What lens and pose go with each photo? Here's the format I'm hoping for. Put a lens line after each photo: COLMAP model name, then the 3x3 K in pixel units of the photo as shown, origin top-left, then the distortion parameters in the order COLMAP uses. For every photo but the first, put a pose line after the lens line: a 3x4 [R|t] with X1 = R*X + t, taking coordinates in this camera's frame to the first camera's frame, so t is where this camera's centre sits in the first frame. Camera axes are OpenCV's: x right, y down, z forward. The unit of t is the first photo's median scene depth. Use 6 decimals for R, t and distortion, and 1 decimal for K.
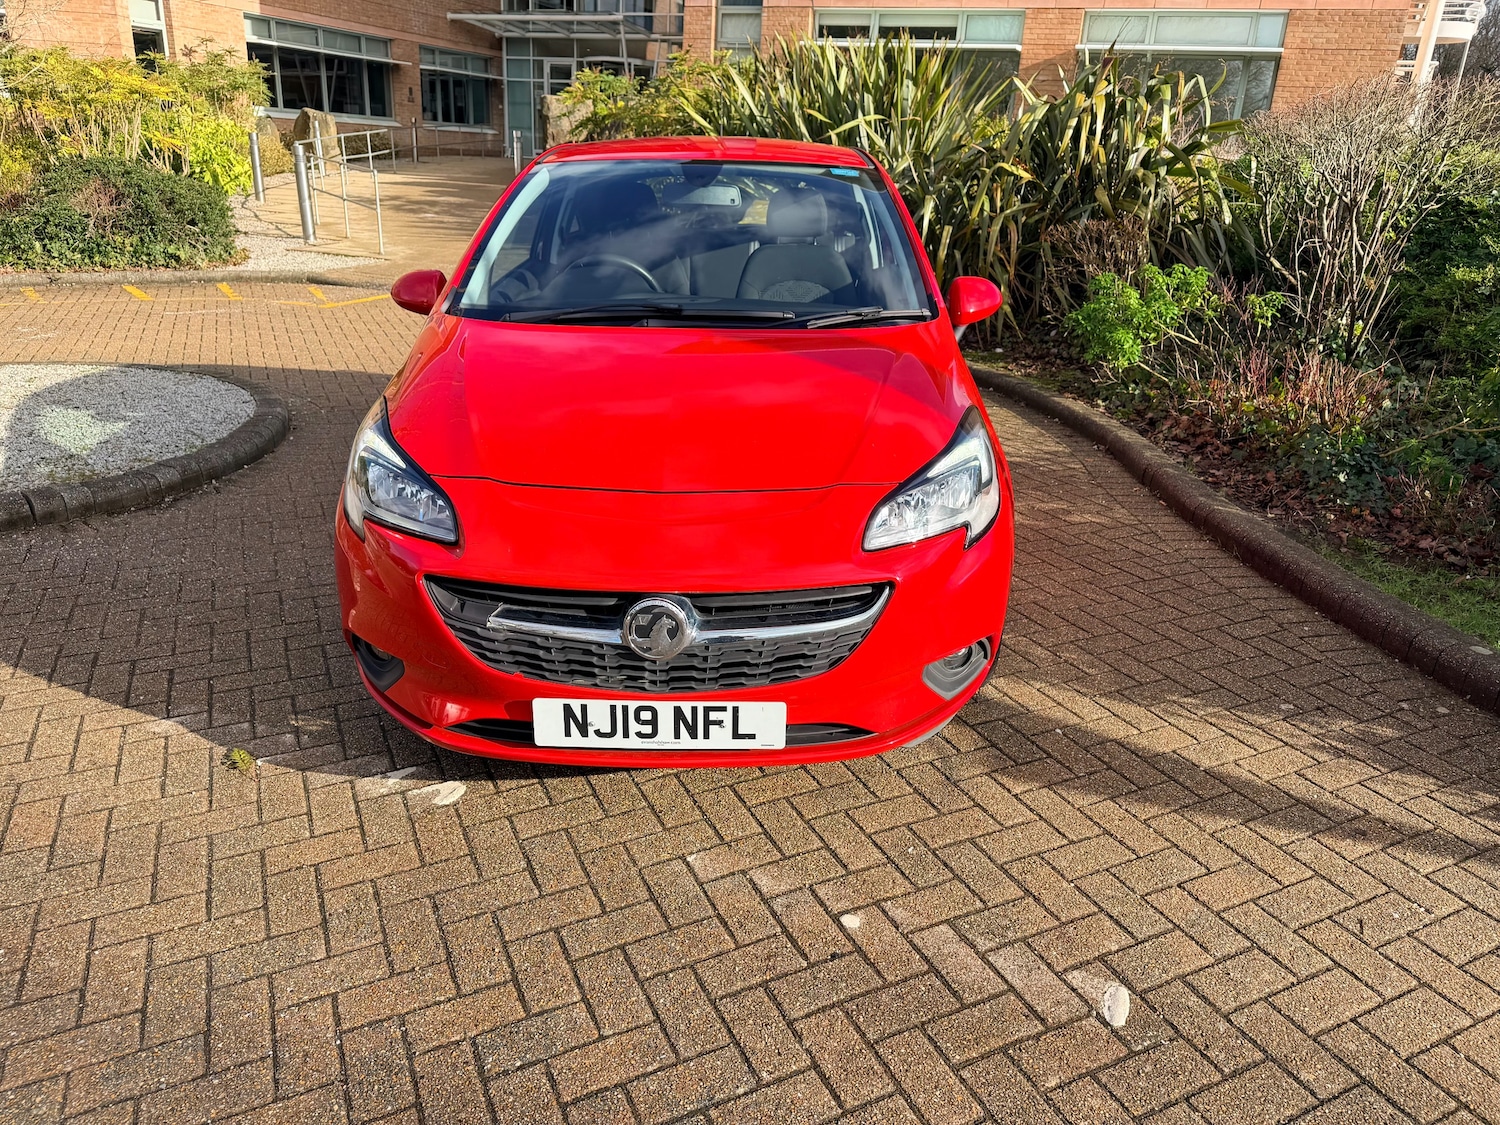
lens RADIAL K [[1054.7, 0, 752.4], [0, 1054.7, 558.7], [0, 0, 1]] dist [0.011246, -0.020153]
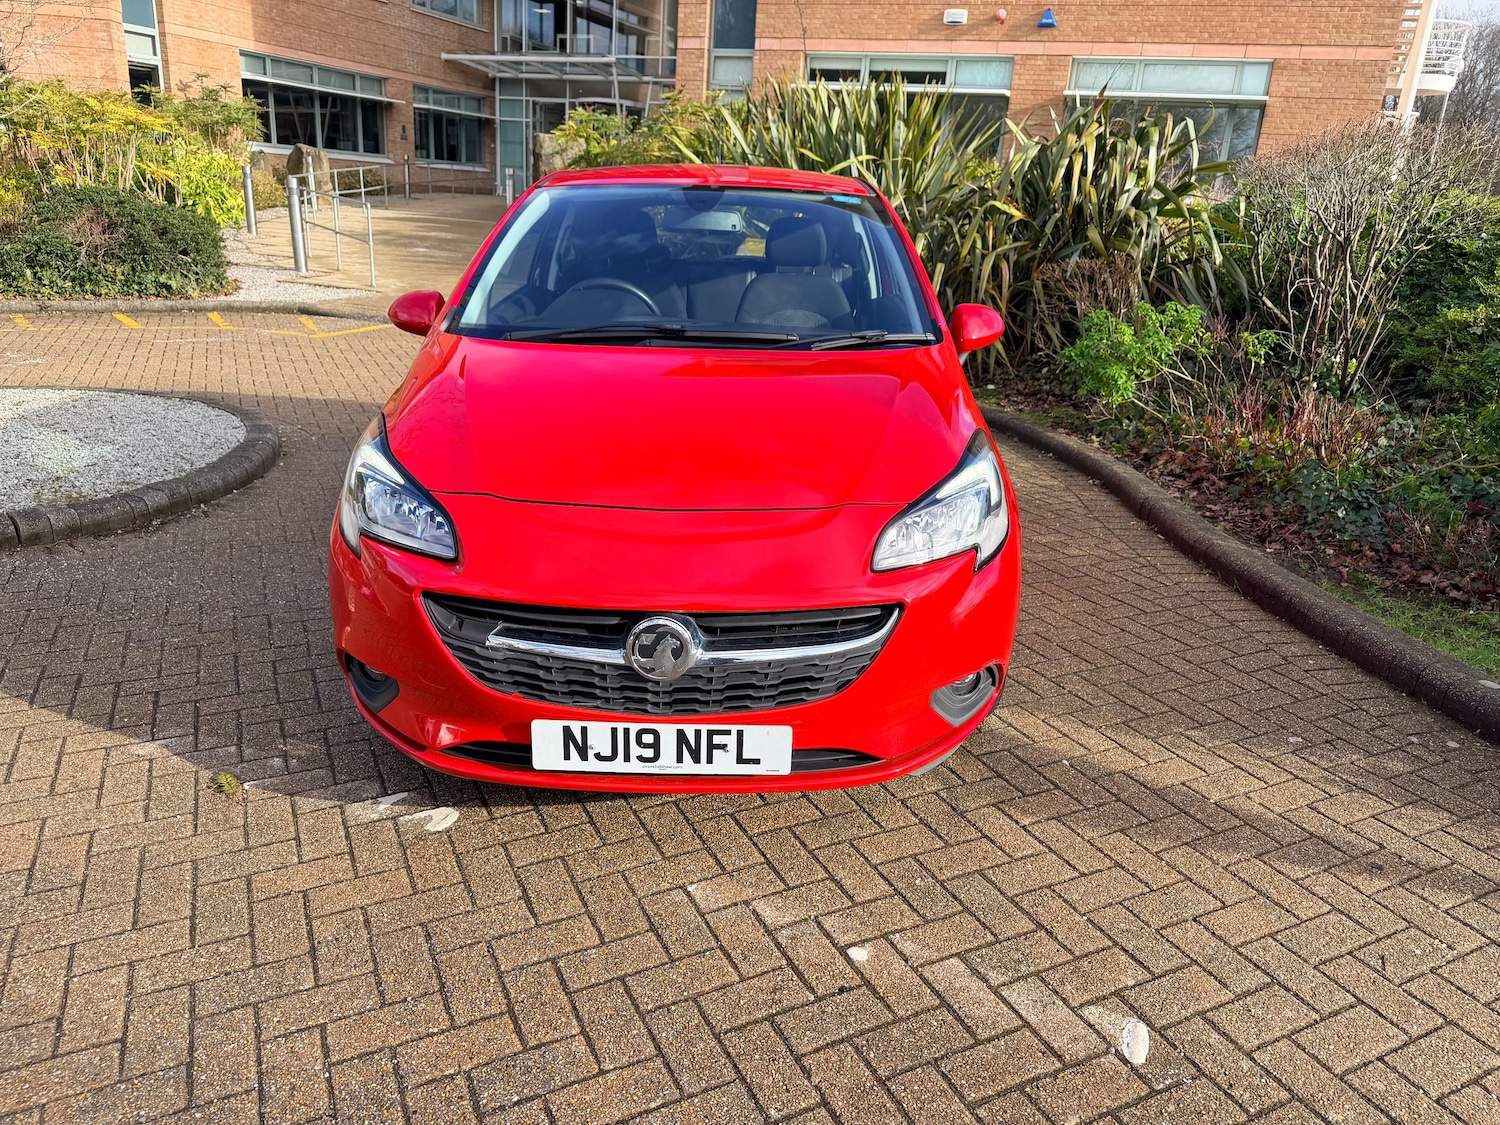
lens RADIAL K [[1054.7, 0, 744.3], [0, 1054.7, 567.9], [0, 0, 1]] dist [0.011246, -0.020153]
pose [[0.999928, 0.009743, 0.006952, -0.015686], [-0.009543, 0.999556, -0.028225, 0.013739], [-0.007223, 0.028157, 0.999577, 0.017678]]
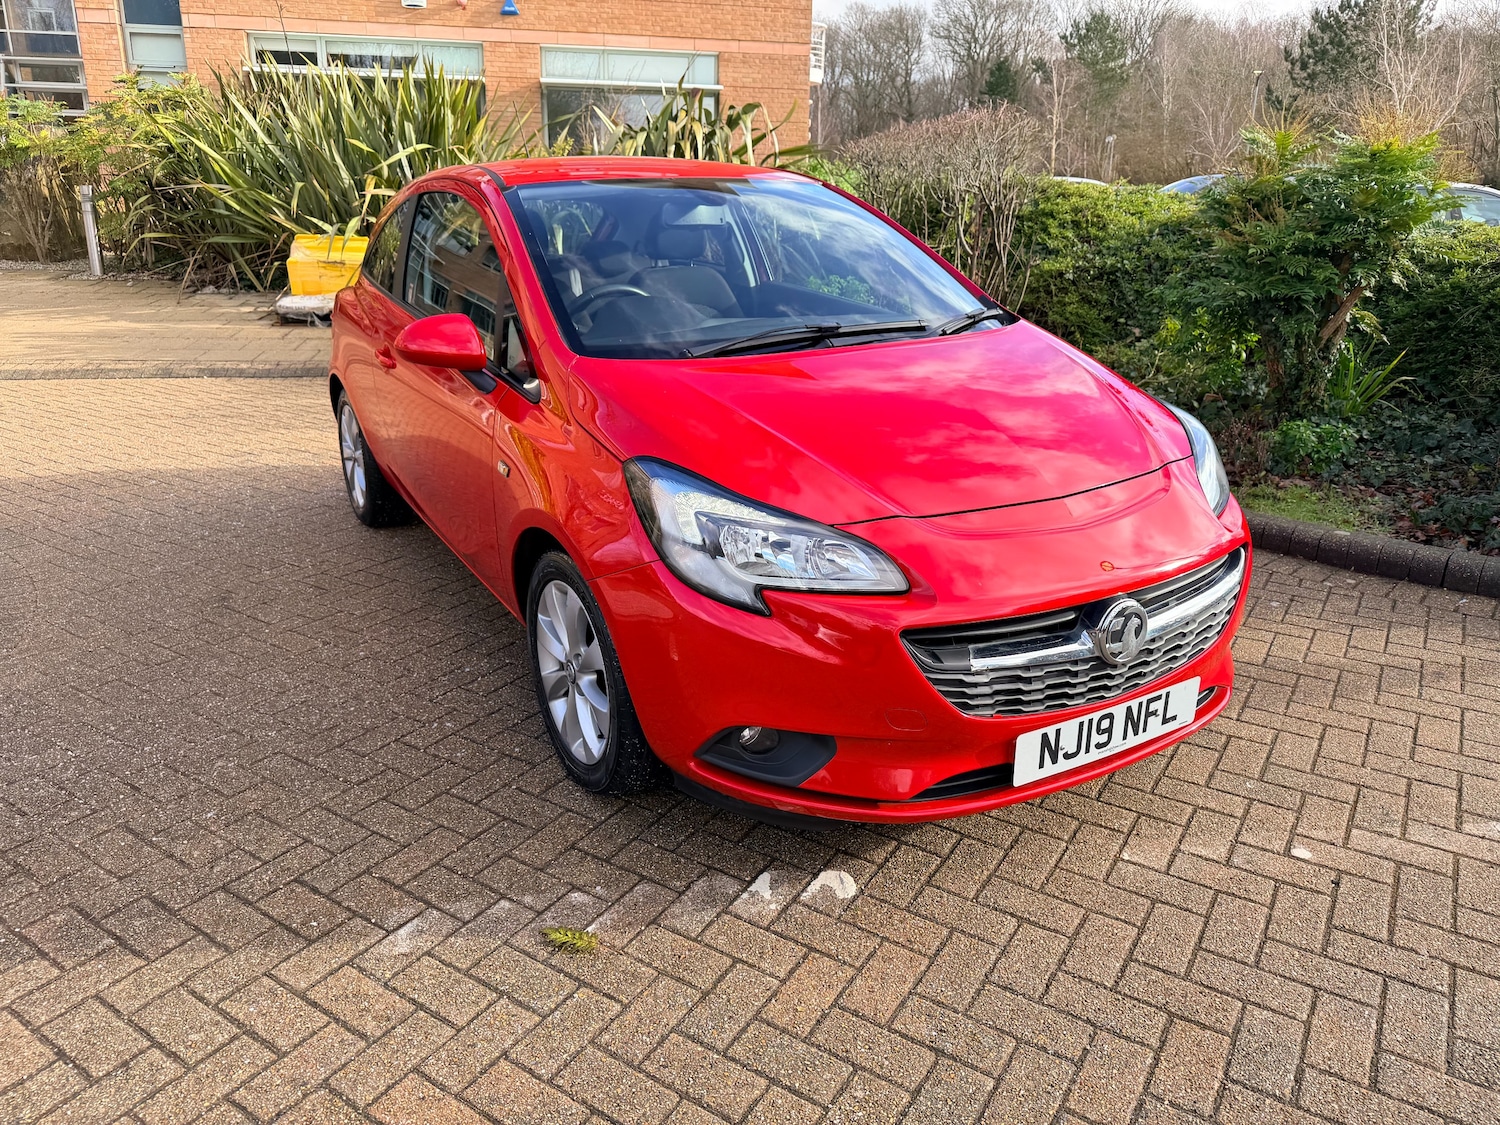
lens RADIAL K [[1054.7, 0, 743.1], [0, 1054.7, 552.5], [0, 0, 1]] dist [0.011246, -0.020153]
pose [[0.857206, -0.187091, 0.479785, -0.637842], [0.202574, 0.979066, 0.019857, -0.072696], [-0.473456, 0.080170, 0.877161, 0.216532]]
